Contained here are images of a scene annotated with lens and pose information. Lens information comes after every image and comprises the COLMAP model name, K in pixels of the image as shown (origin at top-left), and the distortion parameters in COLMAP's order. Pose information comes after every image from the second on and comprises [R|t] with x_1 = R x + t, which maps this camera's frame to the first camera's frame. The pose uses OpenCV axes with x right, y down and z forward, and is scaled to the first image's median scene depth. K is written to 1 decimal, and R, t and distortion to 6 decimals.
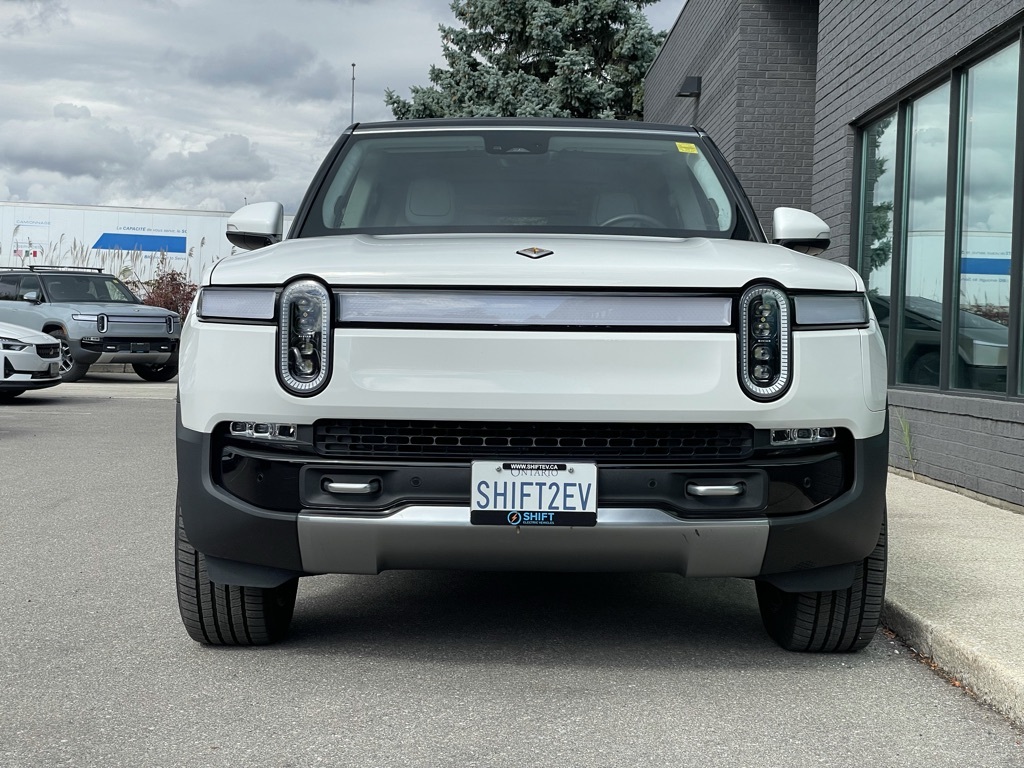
lens RADIAL K [[1506.0, 0, 512.0], [0, 1506.0, 384.0], [0, 0, 1]] dist [0.149990, -0.066778]
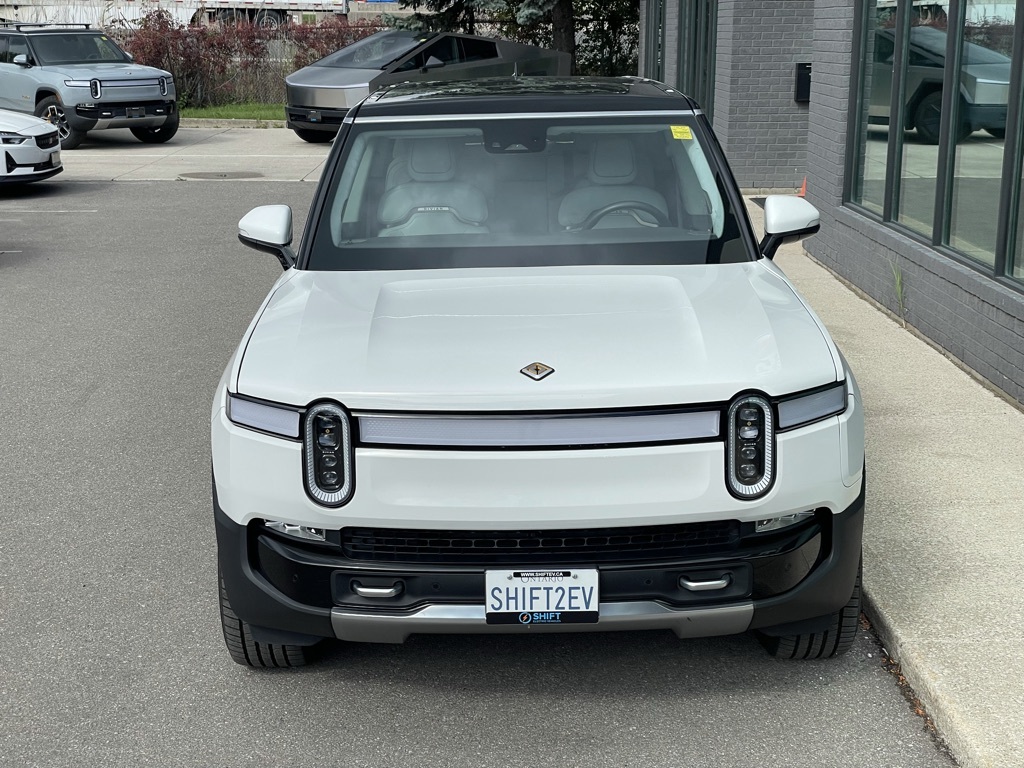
lens RADIAL K [[1501.7, 0, 509.3], [0, 1501.7, 396.1], [0, 0, 1]] dist [0.172729, -0.217682]
pose [[0.999580, -0.028043, -0.007249, 0.002411], [0.028945, 0.976413, 0.213962, -0.300116], [0.001078, -0.214082, 0.976815, -0.053847]]
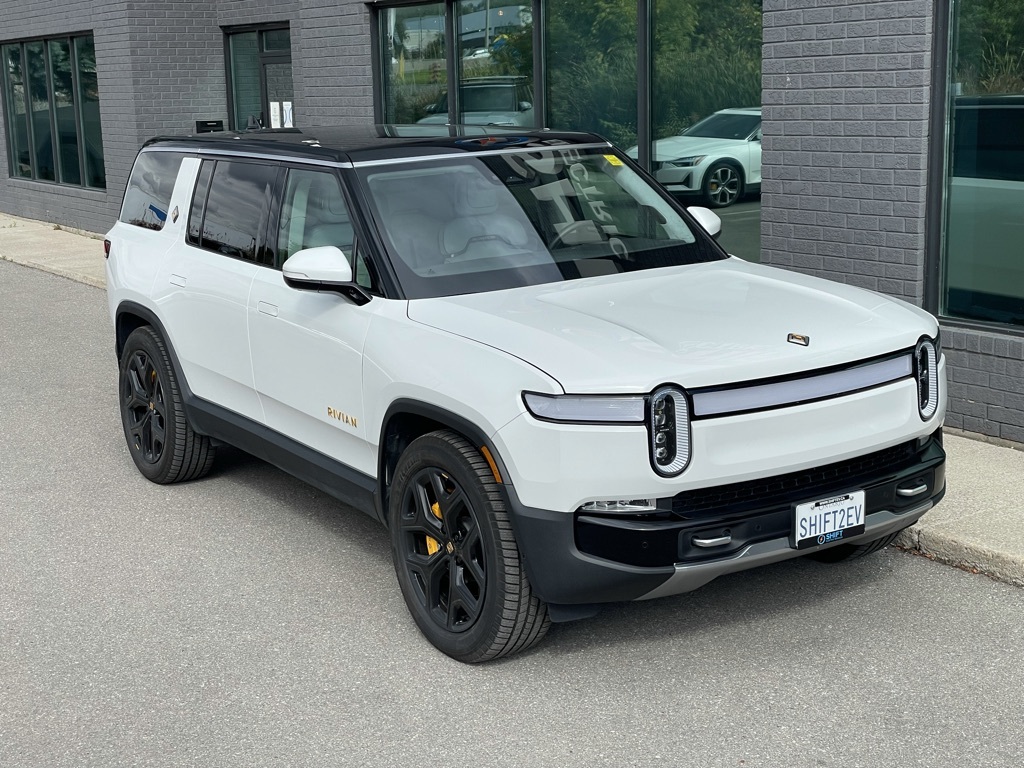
lens RADIAL K [[1496.5, 0, 512.0], [0, 1496.5, 384.0], [0, 0, 1]] dist [0.155835, -0.115428]
pose [[0.842371, -0.155183, 0.516070, -0.887852], [0.062474, 0.979306, 0.192504, -0.319169], [-0.535264, -0.129919, 0.834634, 0.024521]]
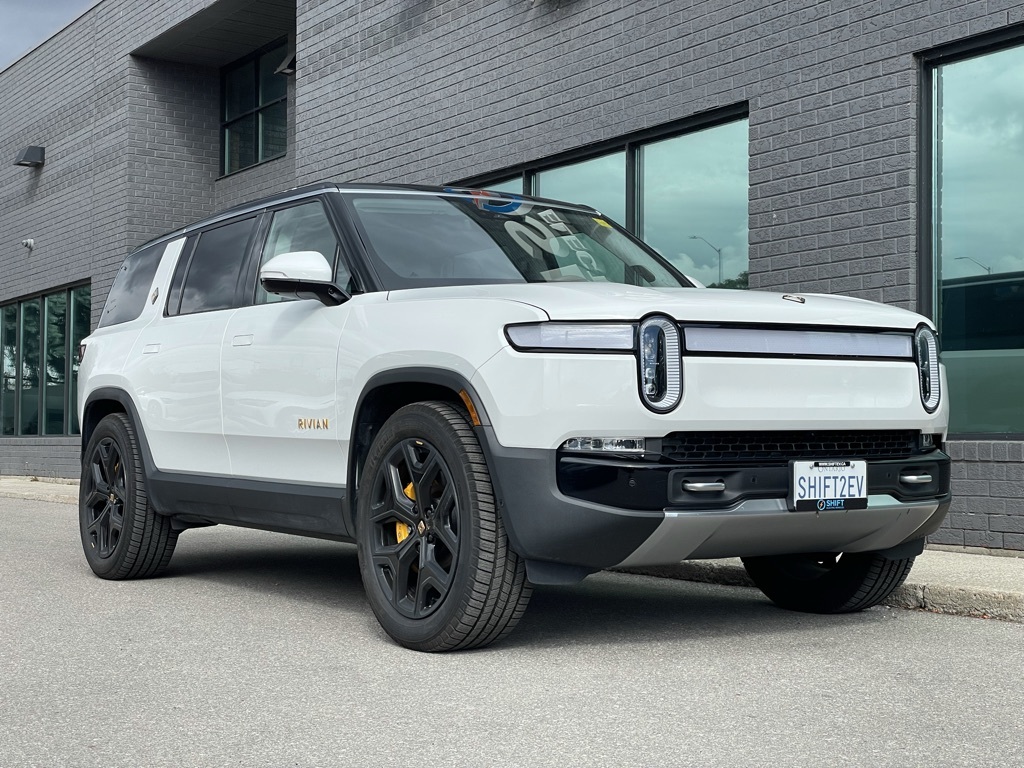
lens RADIAL K [[1501.7, 0, 509.3], [0, 1501.7, 396.1], [0, 0, 1]] dist [0.172729, -0.217682]
pose [[0.839493, -0.006123, 0.543335, -0.881242], [0.031215, 0.998829, -0.036973, 0.034855], [-0.542472, 0.047999, 0.838701, 0.064606]]
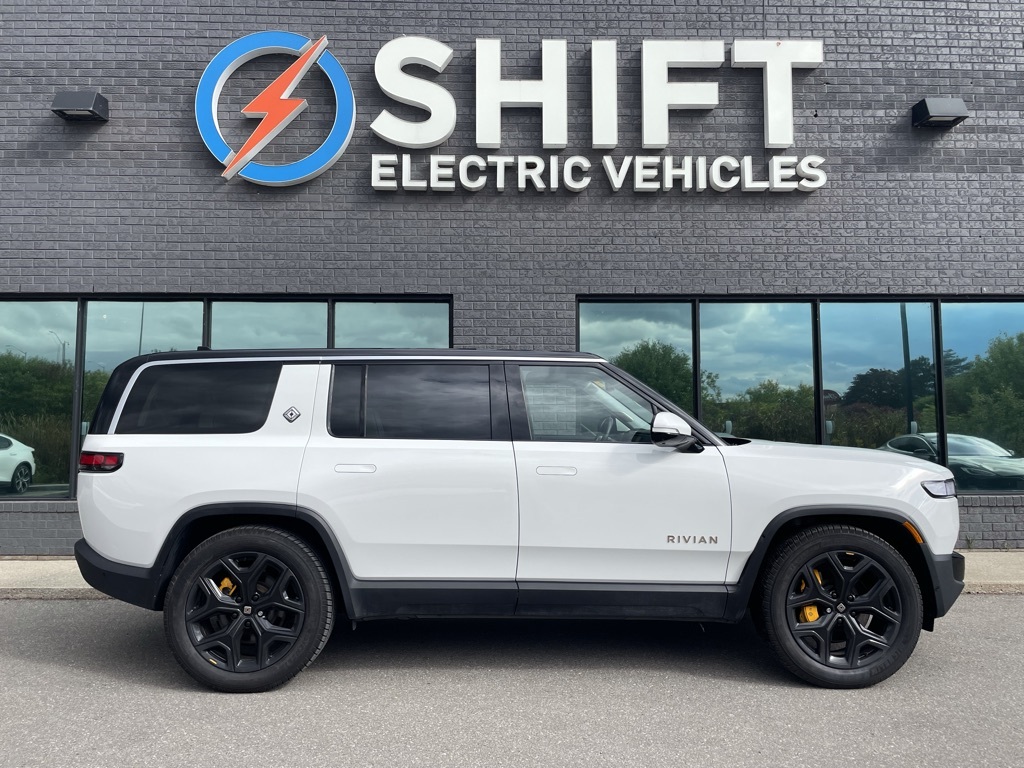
lens RADIAL K [[771.1, 0, 512.0], [0, 771.1, 384.0], [0, 0, 1]] dist [0.082180, -0.105968]
pose [[-0.011072, 0.041096, 0.999094, -1.299417], [0.025803, 0.998834, -0.040799, -0.172672], [-0.999606, 0.025328, -0.012120, 1.658663]]
